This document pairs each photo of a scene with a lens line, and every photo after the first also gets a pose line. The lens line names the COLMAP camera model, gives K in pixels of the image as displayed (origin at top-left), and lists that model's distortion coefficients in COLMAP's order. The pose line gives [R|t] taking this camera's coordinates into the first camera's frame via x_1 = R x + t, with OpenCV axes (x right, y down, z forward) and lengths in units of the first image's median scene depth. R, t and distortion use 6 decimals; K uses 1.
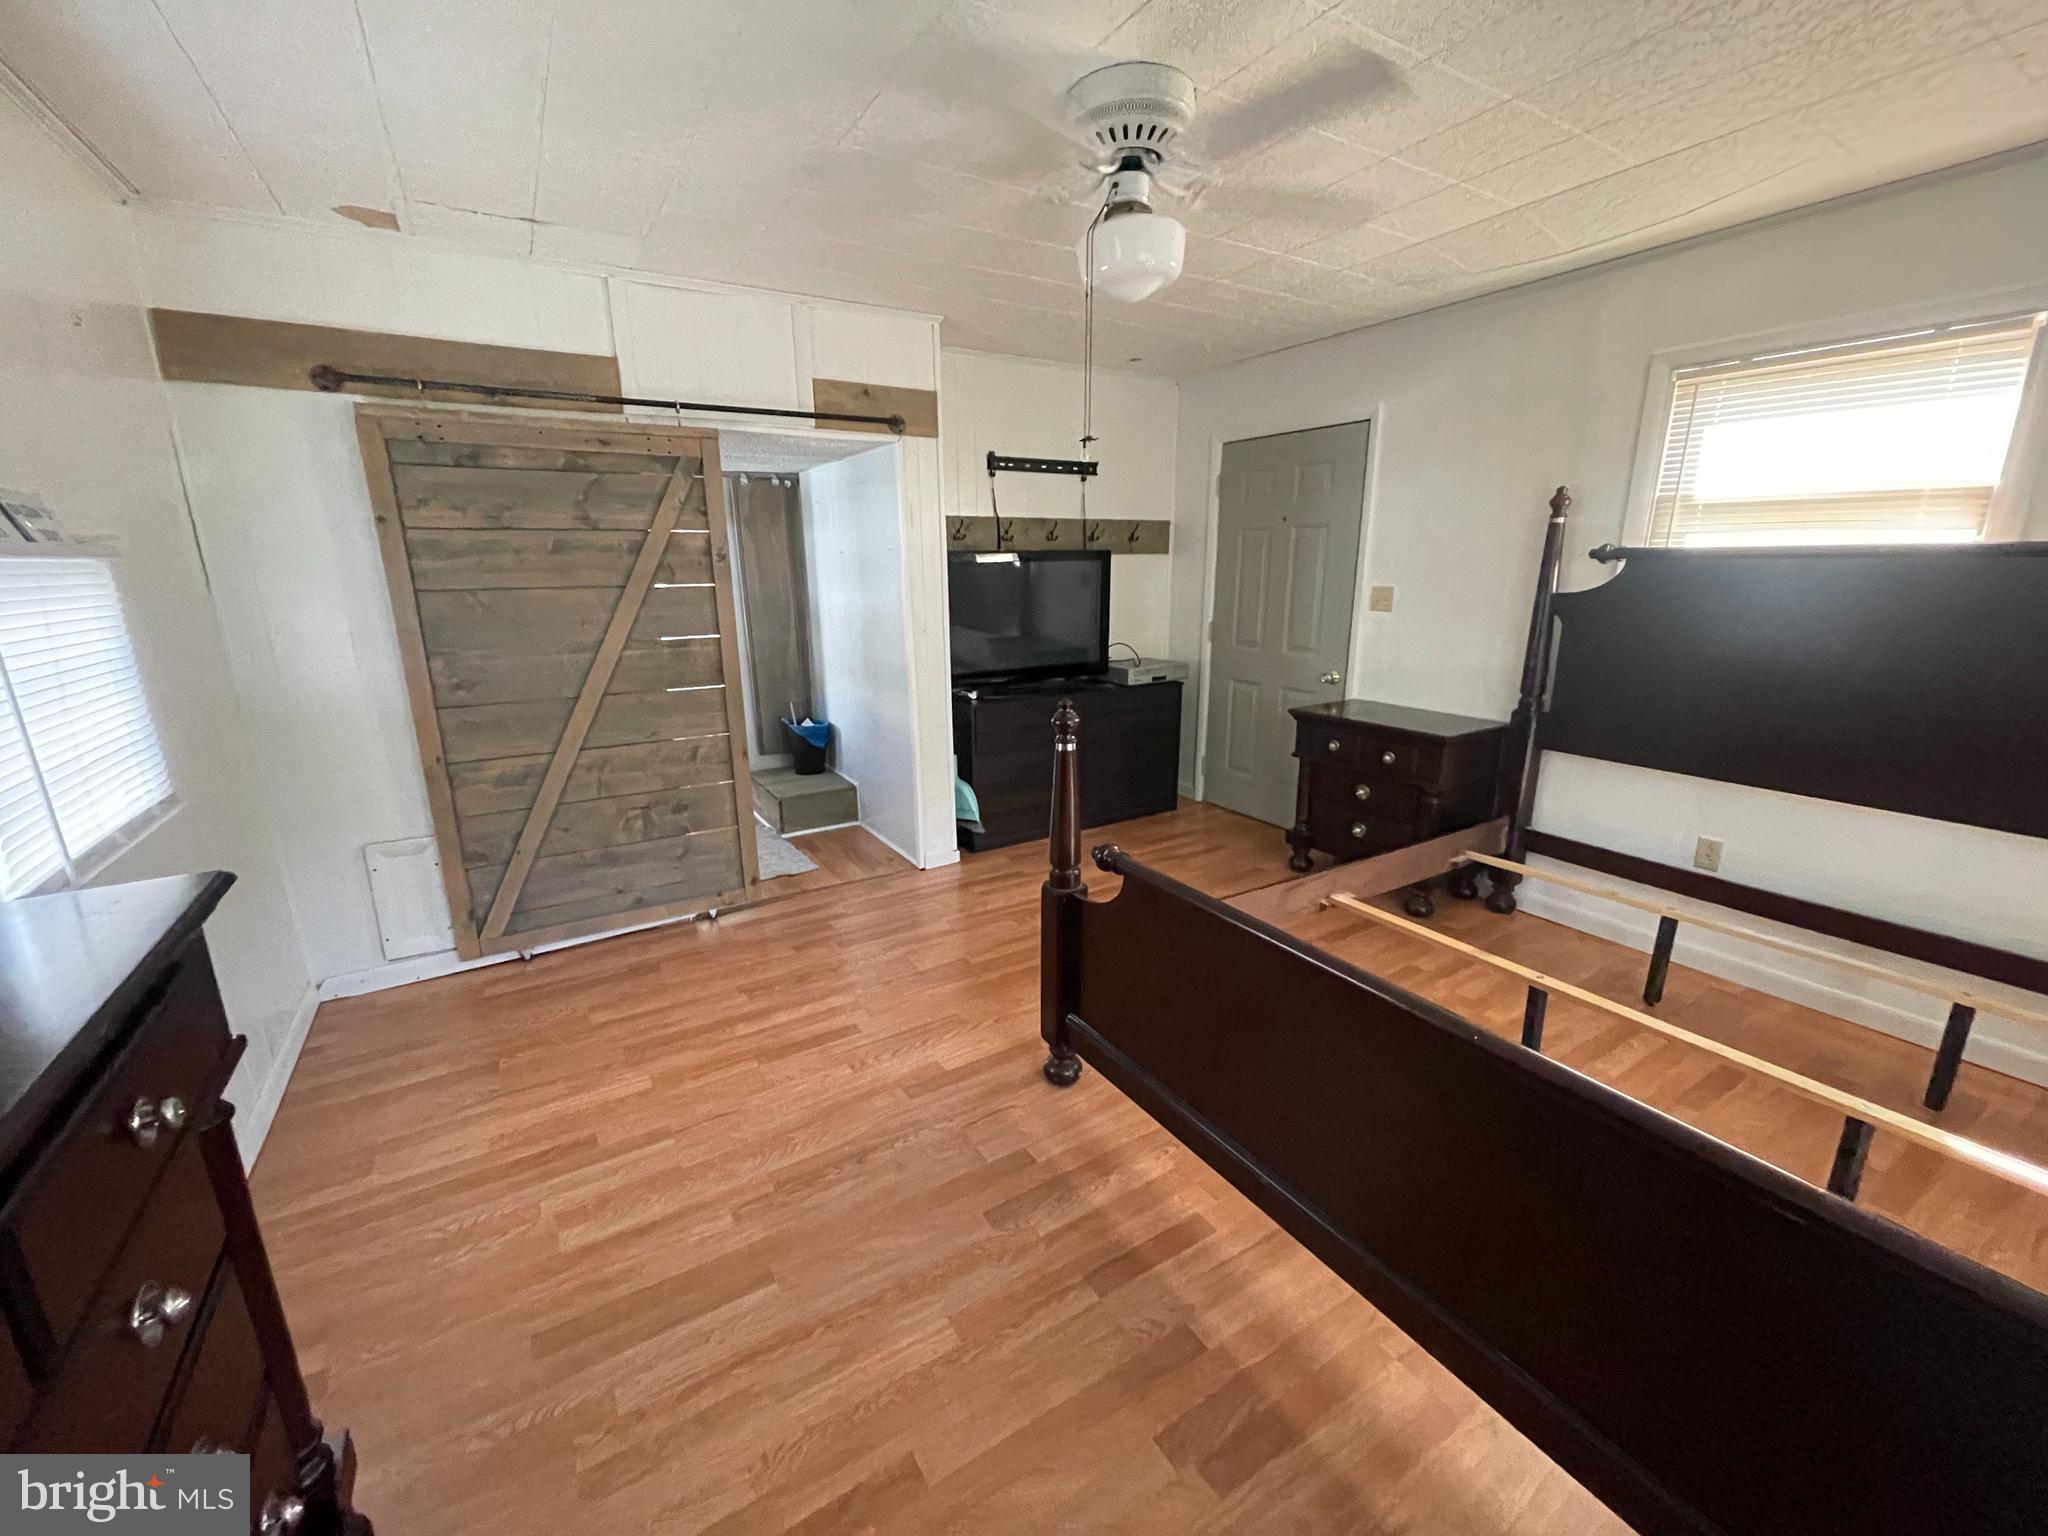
lens RADIAL K [[824.9, 0, 1019.8], [0, 824.9, 766.8], [0, 0, 1]] dist [-0.000171, 0.000160]
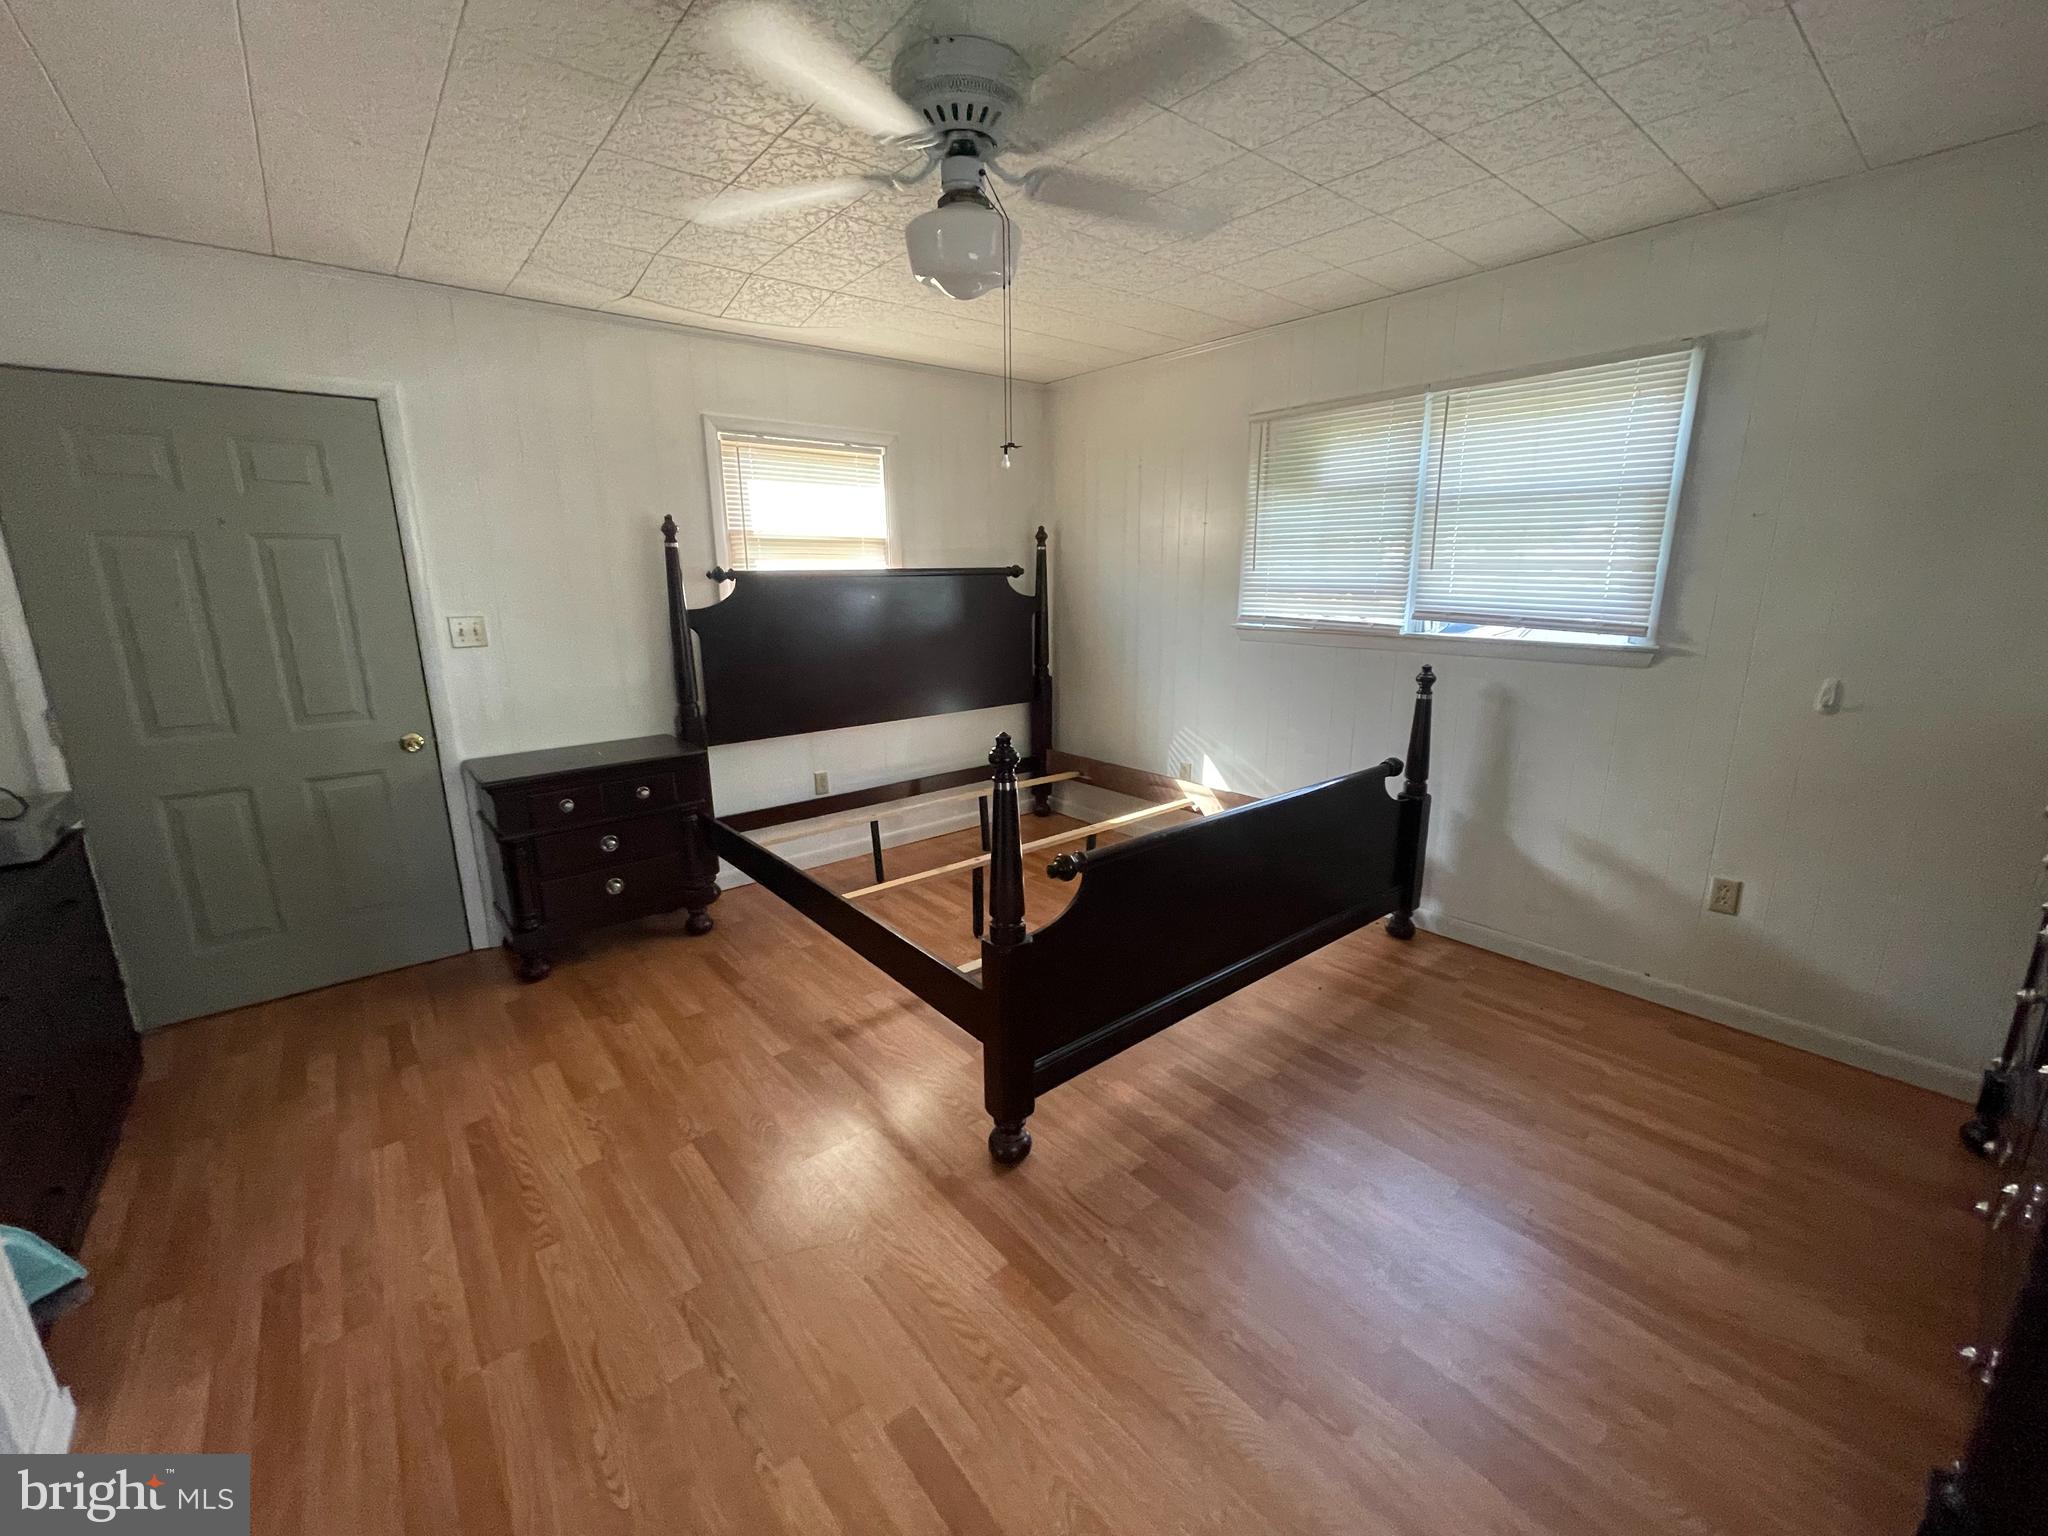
lens RADIAL K [[824.9, 0, 1019.8], [0, 824.9, 766.8], [0, 0, 1]] dist [-0.000171, 0.000160]
pose [[-0.133768, -0.222814, 0.965640, -0.601683], [0.253041, 0.934419, 0.250663, -0.197803], [-0.958163, 0.277877, -0.068614, 0.778949]]
